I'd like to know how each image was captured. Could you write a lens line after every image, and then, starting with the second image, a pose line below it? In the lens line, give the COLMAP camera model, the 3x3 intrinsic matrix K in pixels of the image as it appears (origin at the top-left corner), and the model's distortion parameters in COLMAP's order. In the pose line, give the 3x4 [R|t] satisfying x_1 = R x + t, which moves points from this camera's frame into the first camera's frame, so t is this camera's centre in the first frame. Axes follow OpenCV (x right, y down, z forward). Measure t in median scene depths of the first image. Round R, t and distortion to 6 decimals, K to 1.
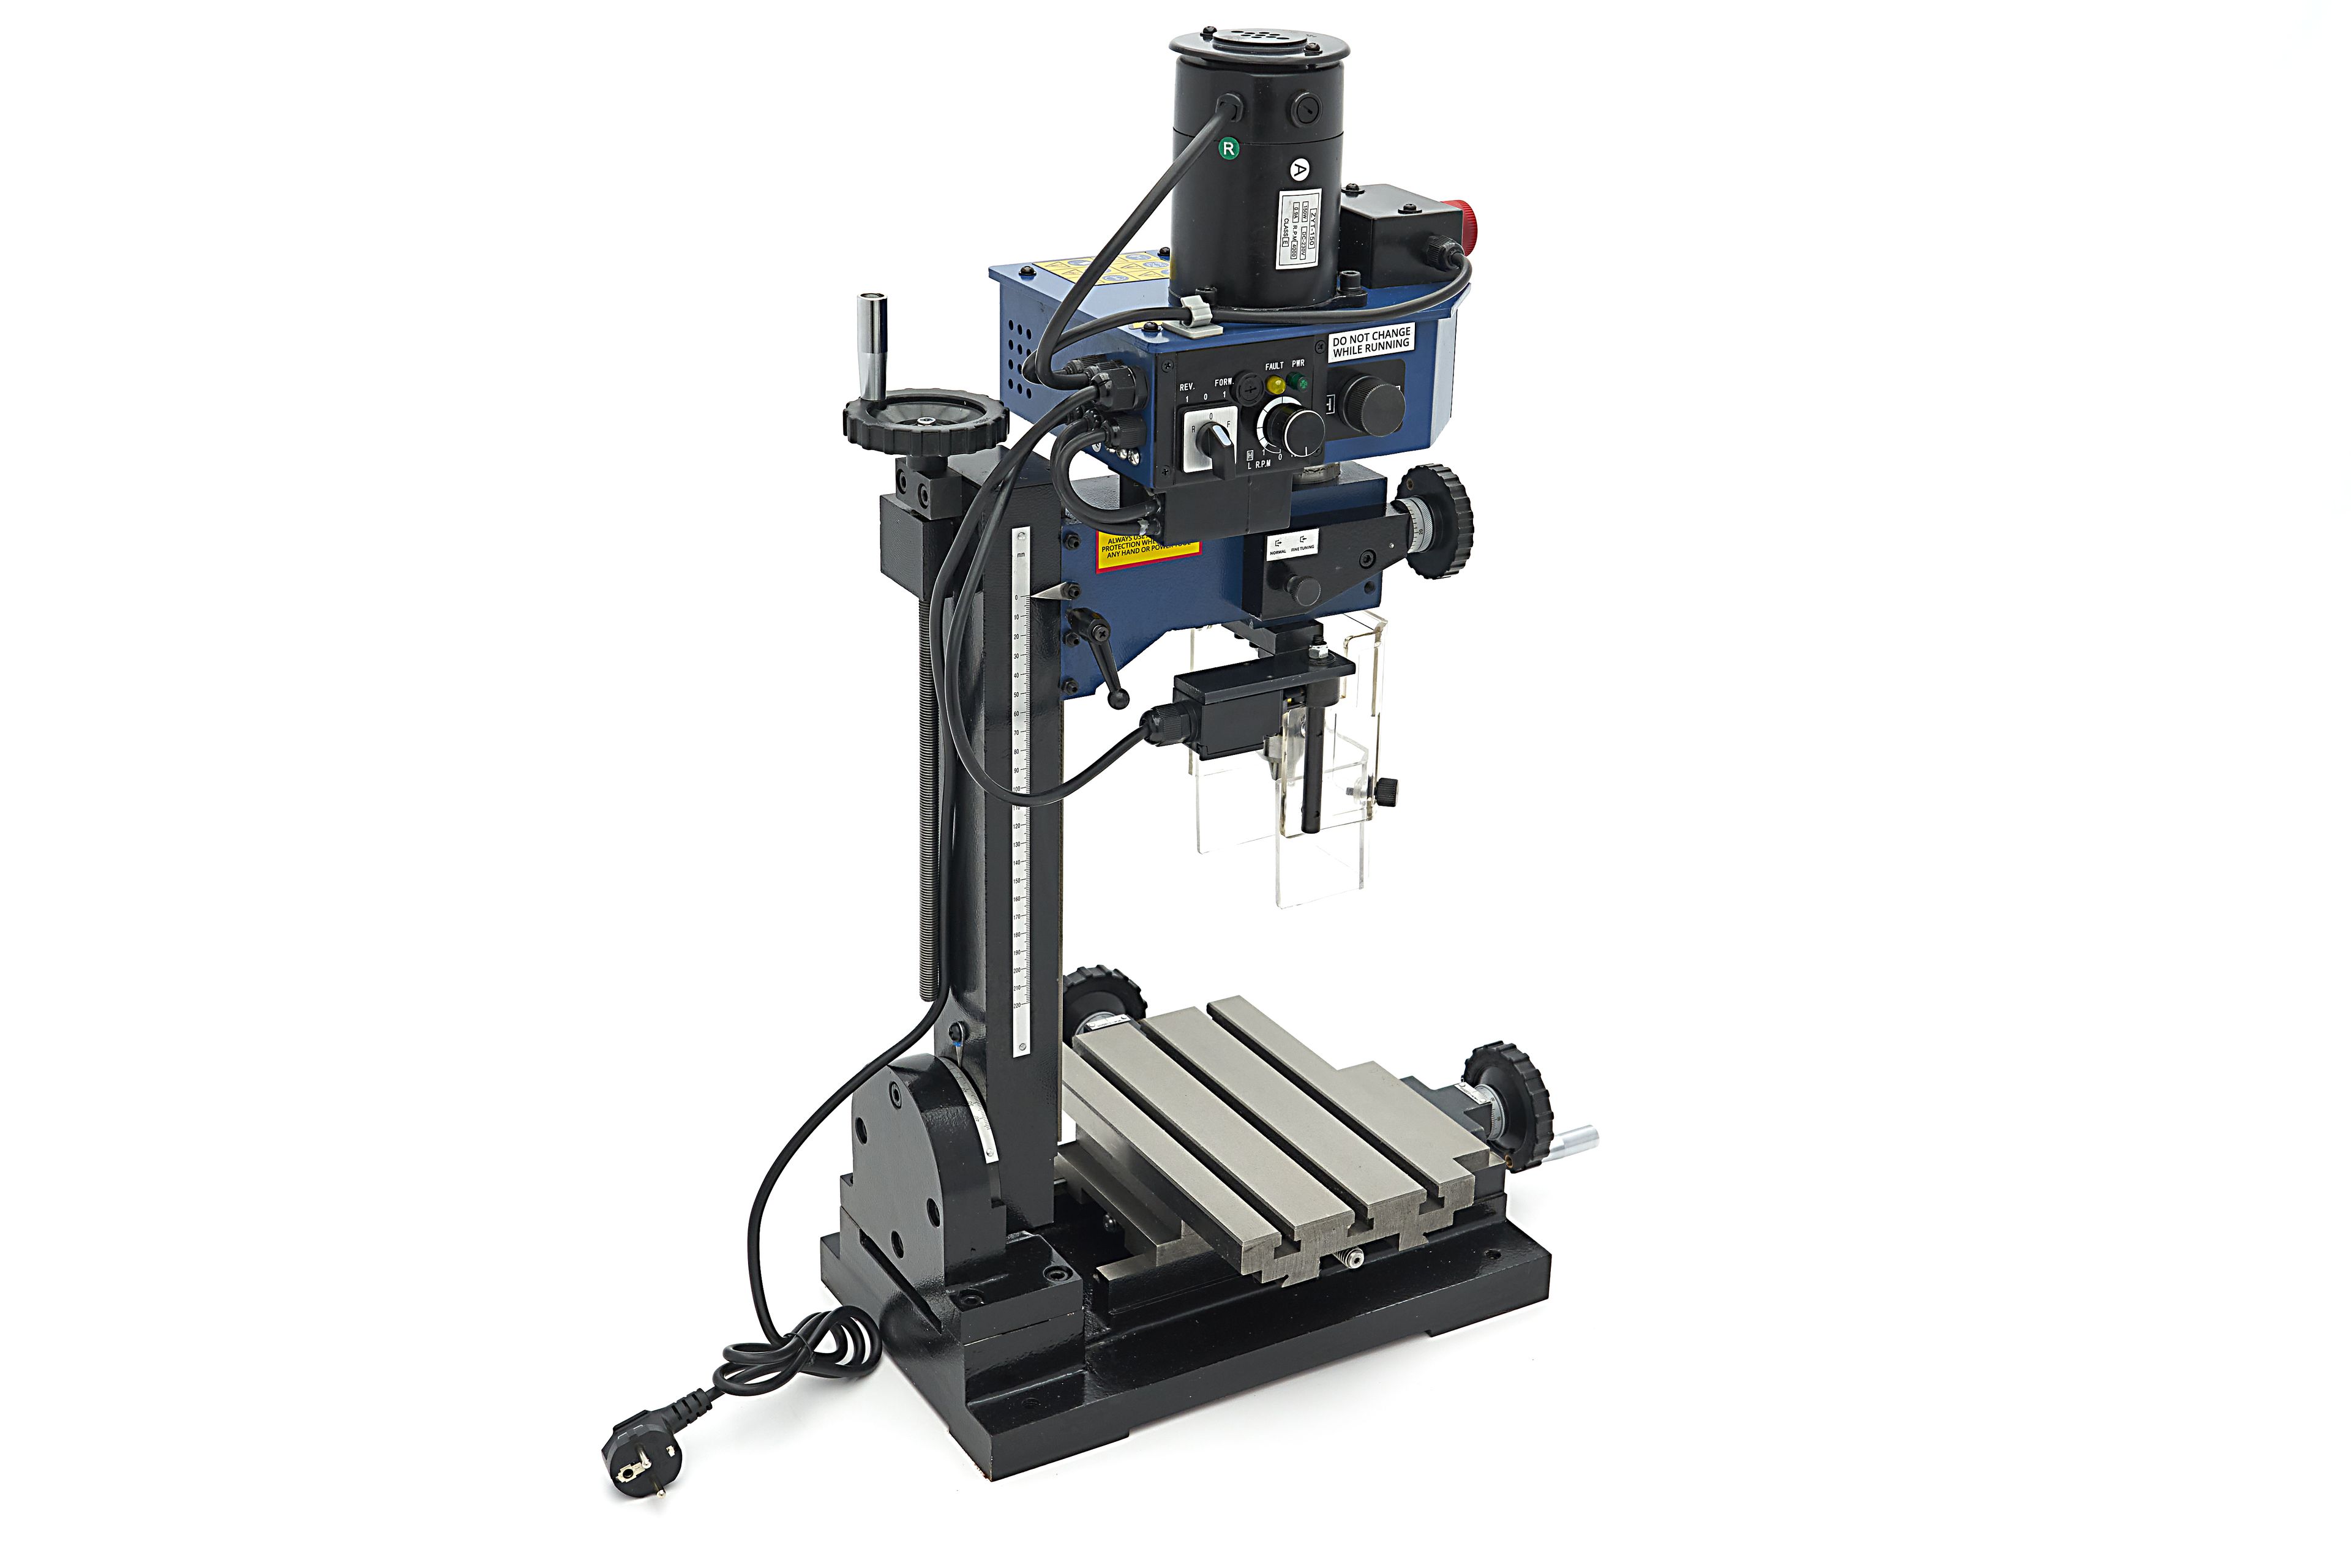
lens RADIAL K [[2887.8, 0, 1197.7], [0, 2887.8, 779.5], [0, 0, 1]] dist [0.084518, 0.000000]
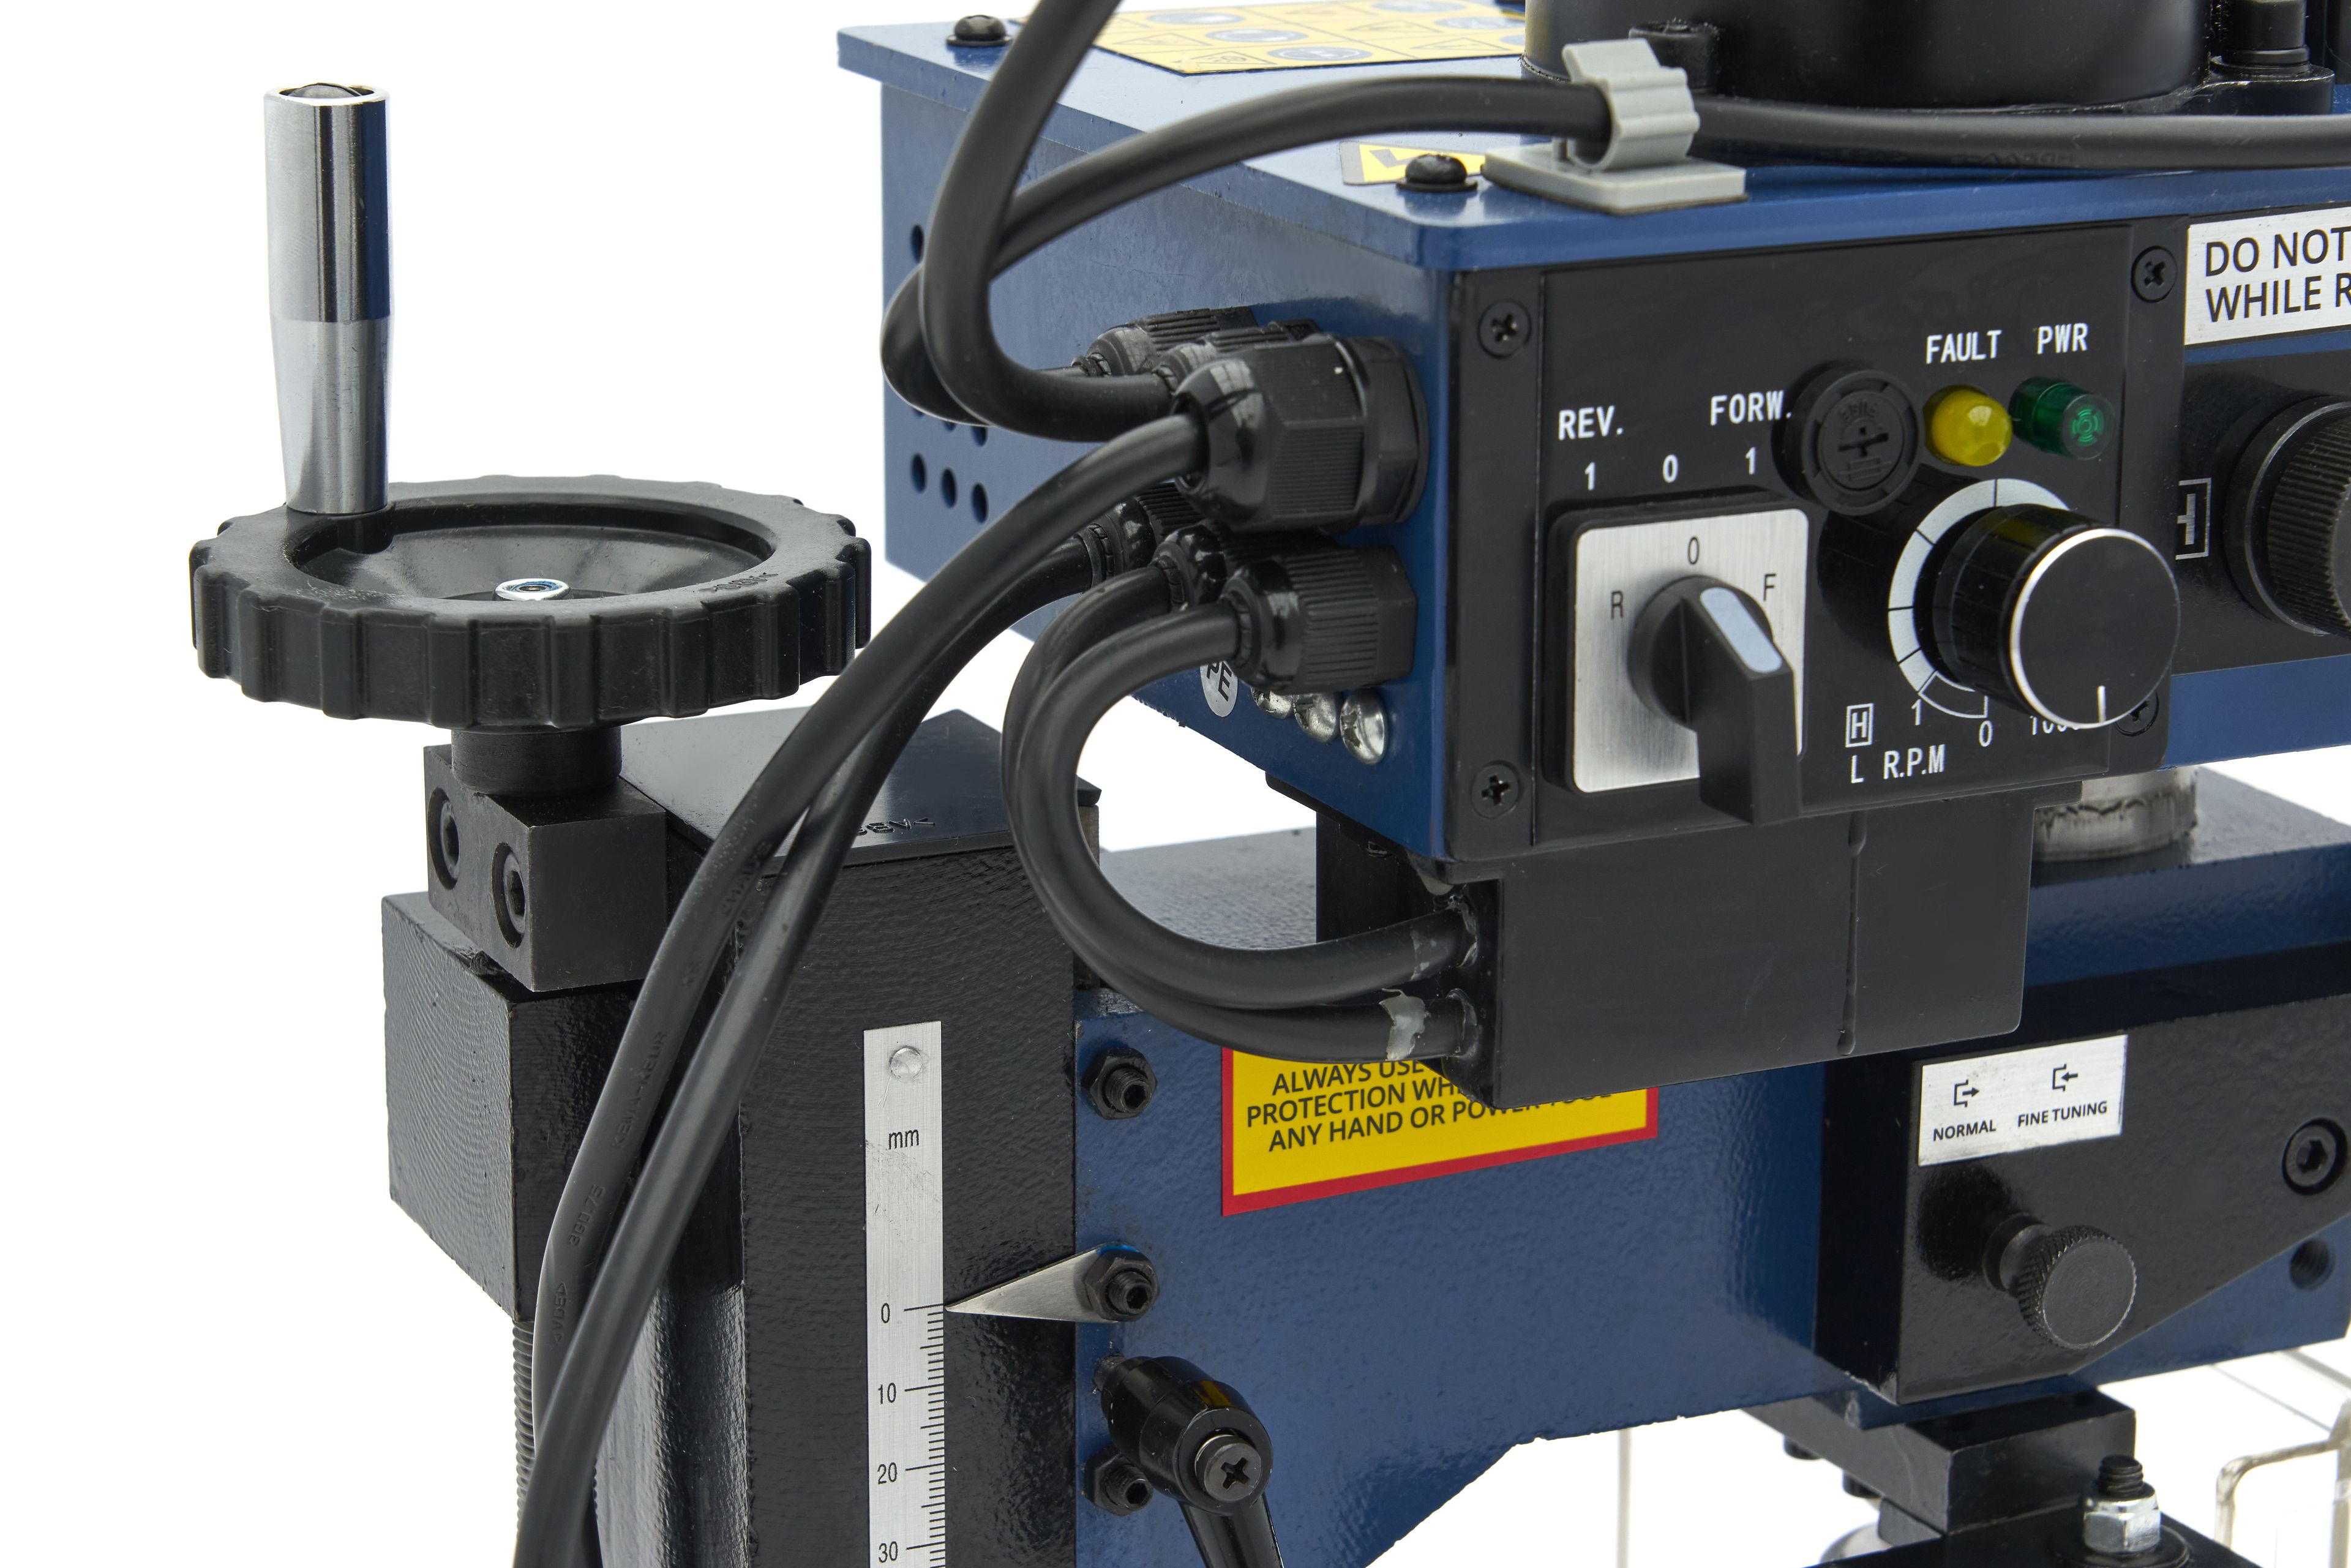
lens RADIAL K [[5589.1, 0, 1179.3], [0, 5589.1, 787.7], [0, 0, 1]] dist [-0.204096, 0.000000]
pose [[0.995991, 0.001497, -0.089444, 0.003439], [-0.013182, 0.991401, -0.130194, -0.046456], [0.088480, 0.130851, 0.987446, 0.538553]]
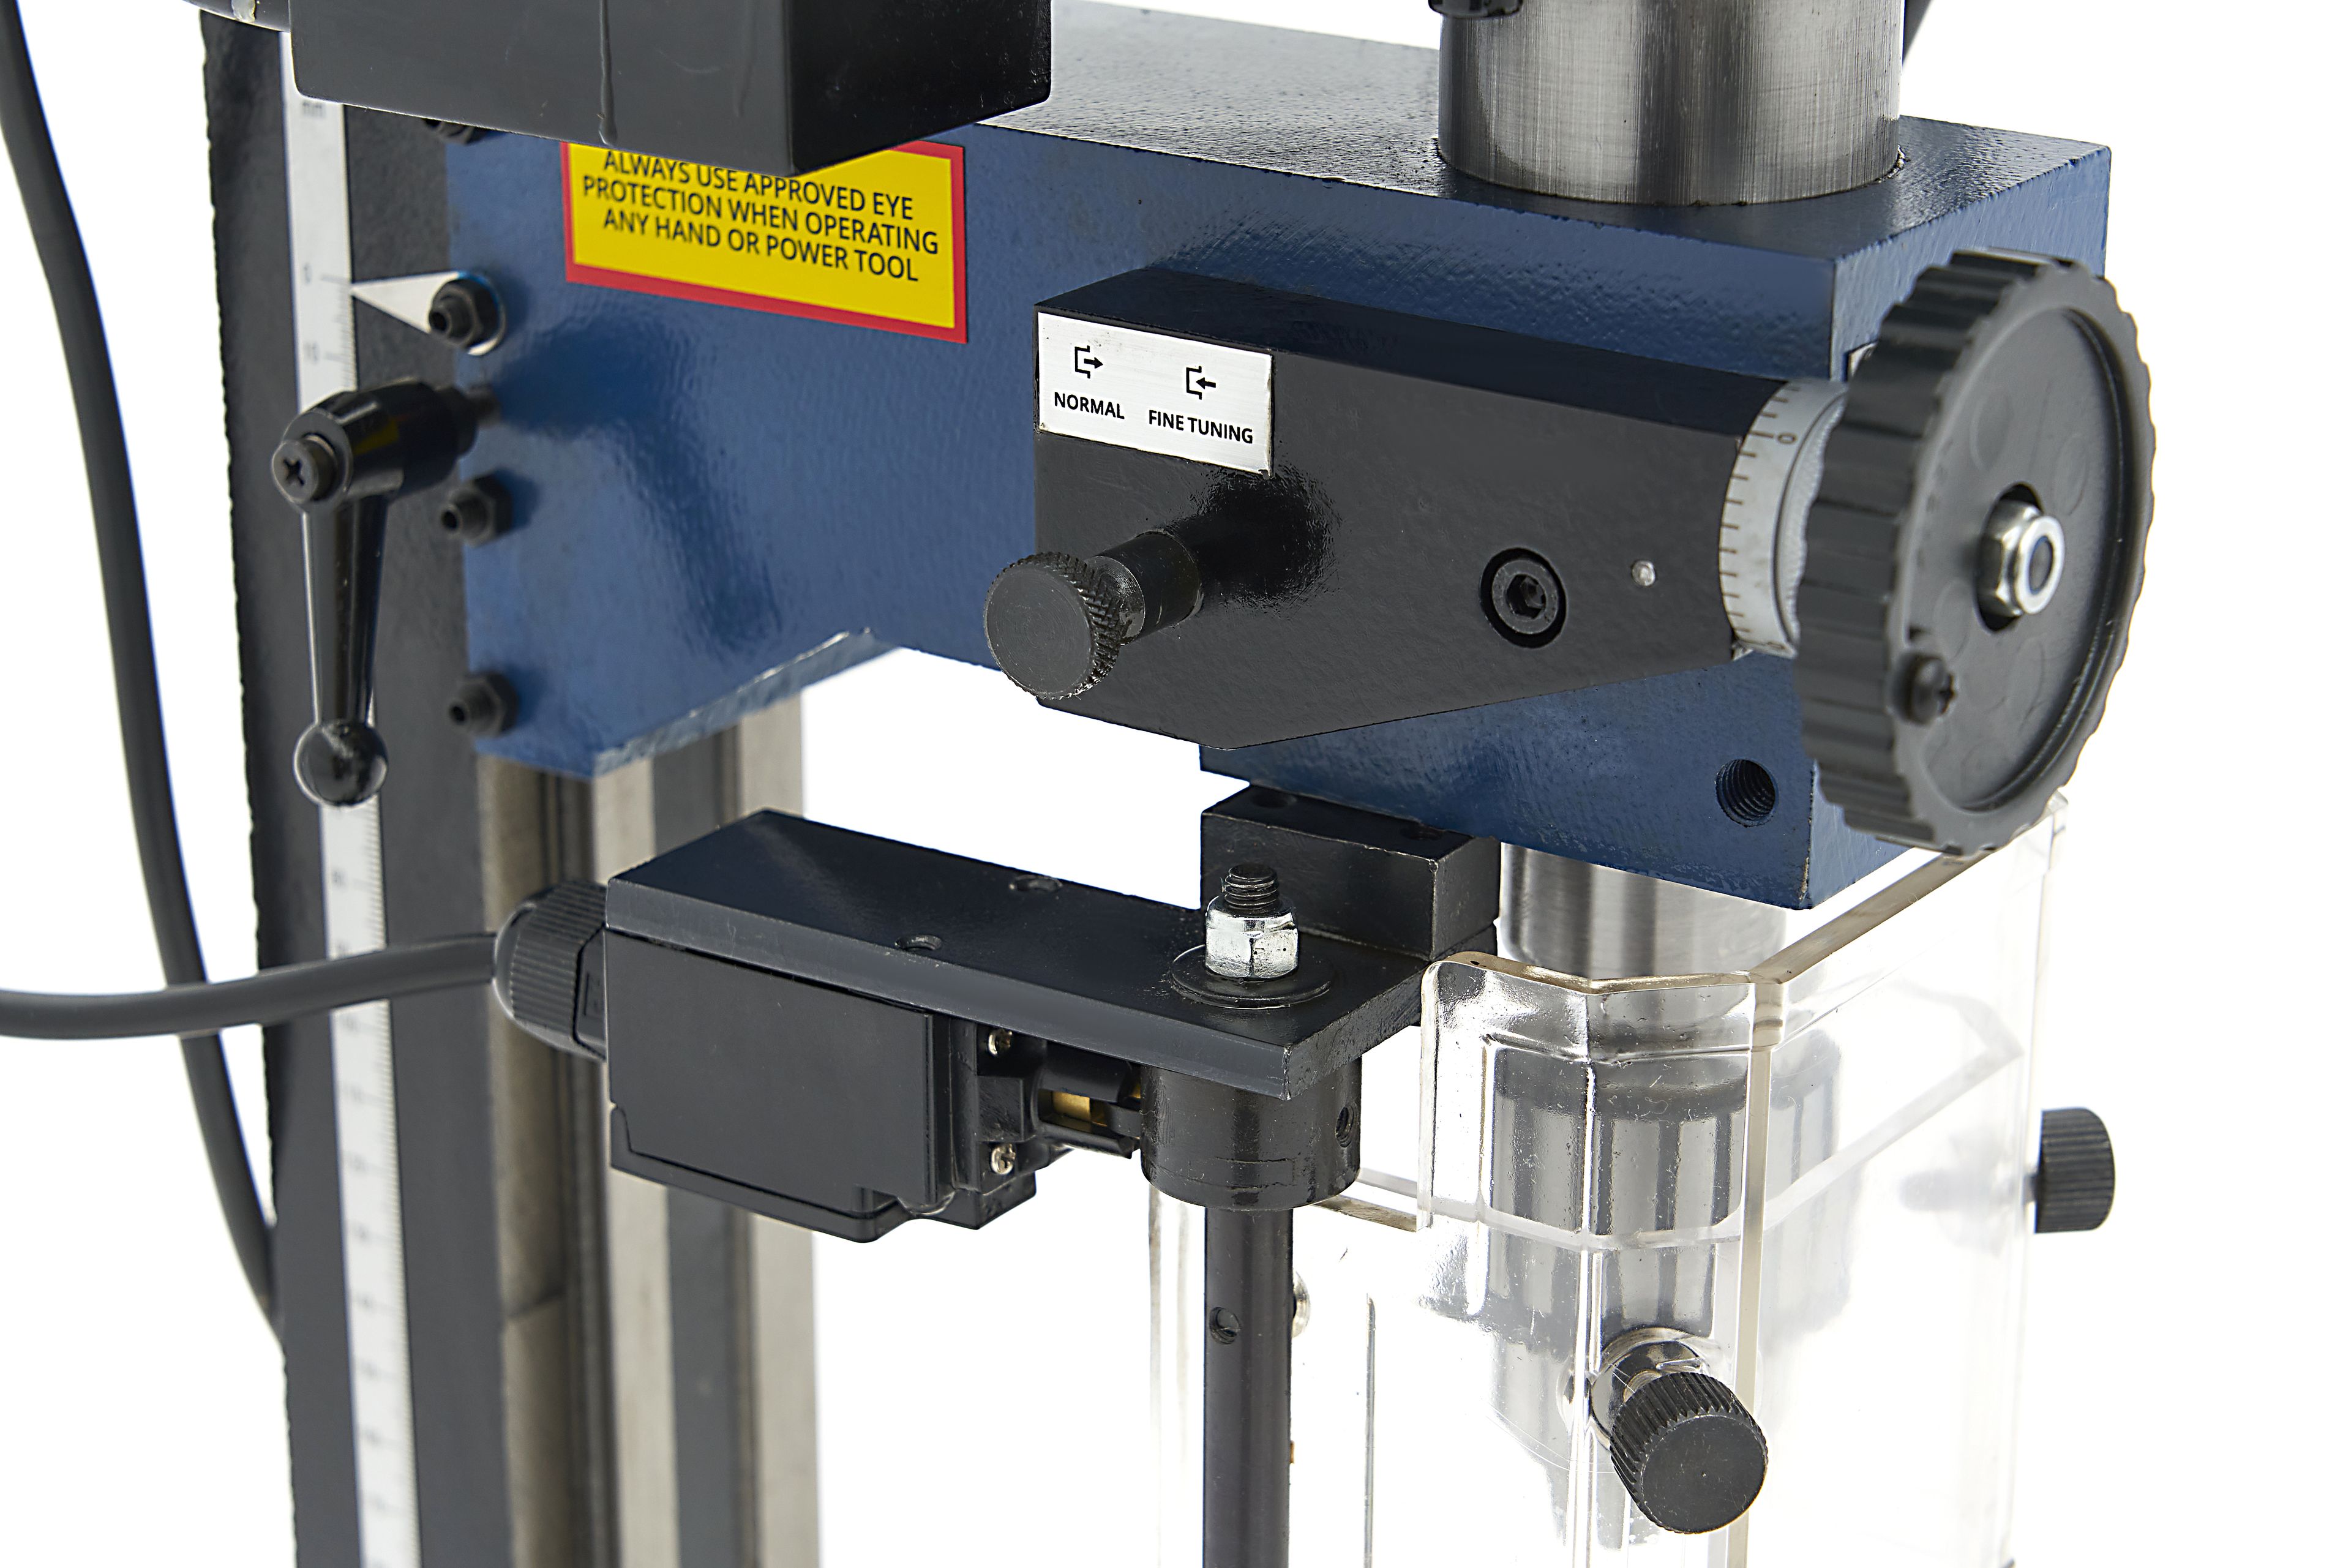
lens RADIAL K [[5489.2, 0, 1175.4], [0, 5489.2, 787.8], [0, 0, 1]] dist [0.073452, 0.000000]
pose [[0.429612, 0.282771, -0.857598, 0.408319], [-0.340443, 0.930346, 0.136214, -0.114740], [0.836380, 0.233444, 0.495955, 0.840218]]
